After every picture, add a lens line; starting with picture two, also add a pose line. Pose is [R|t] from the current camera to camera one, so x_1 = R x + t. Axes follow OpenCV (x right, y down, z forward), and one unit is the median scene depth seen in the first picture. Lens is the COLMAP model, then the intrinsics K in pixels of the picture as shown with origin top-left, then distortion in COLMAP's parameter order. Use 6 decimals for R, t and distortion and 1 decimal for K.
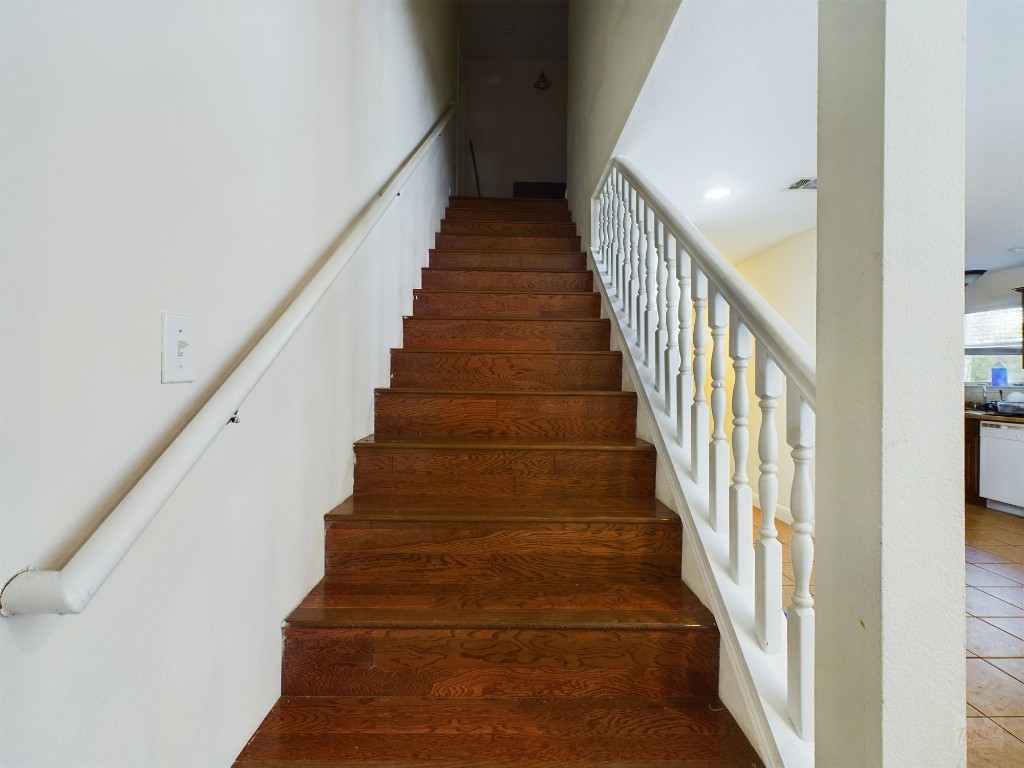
lens RADIAL K [[452.5, 0, 513.9], [0, 452.5, 378.4], [0, 0, 1]] dist [-0.000605, -0.000196]
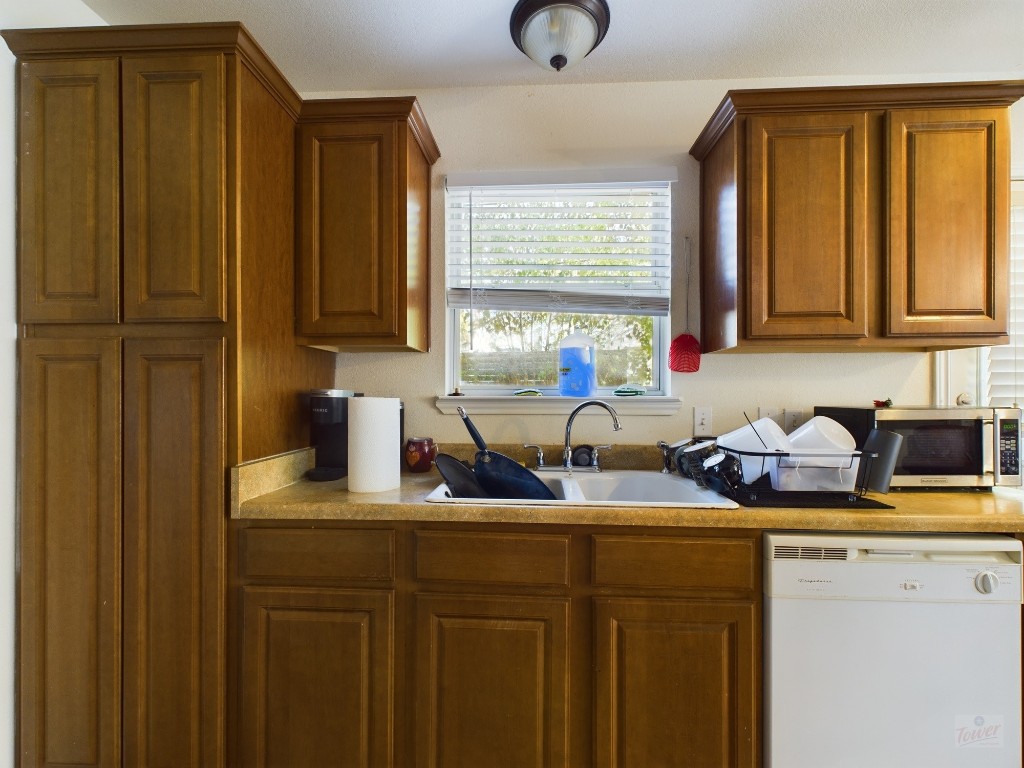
lens RADIAL K [[461.2, 0, 512.5], [0, 461.2, 390.9], [0, 0, 1]] dist [-0.000249, -0.000073]
pose [[0.064419, -0.009325, 0.997879, 0.776904], [-0.008223, 0.999917, 0.009875, 0.010095], [-0.997889, -0.008842, 0.064337, 1.147979]]
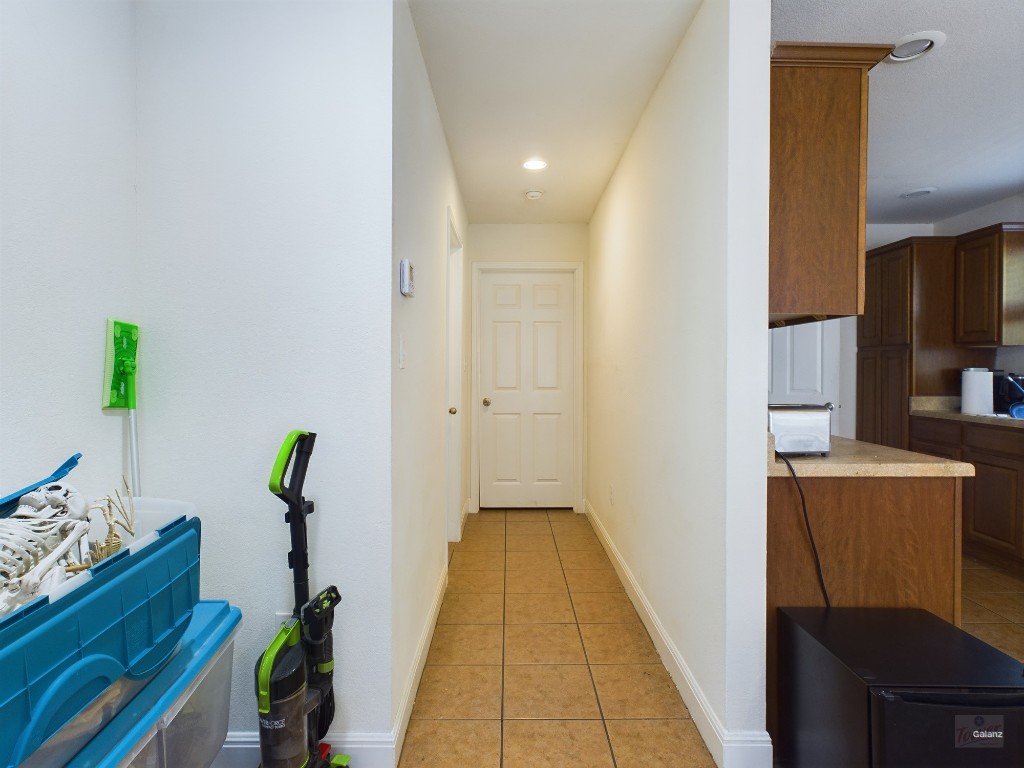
lens RADIAL K [[540.6, 0, 512.0], [0, 540.6, 384.0], [0, 0, 1]] dist [-0.003689, -0.000937]
pose [[0.999934, -0.009123, -0.006946, 0.395204], [0.009329, 0.999497, 0.030304, 0.006250], [0.006666, -0.030366, 0.999517, 0.444335]]
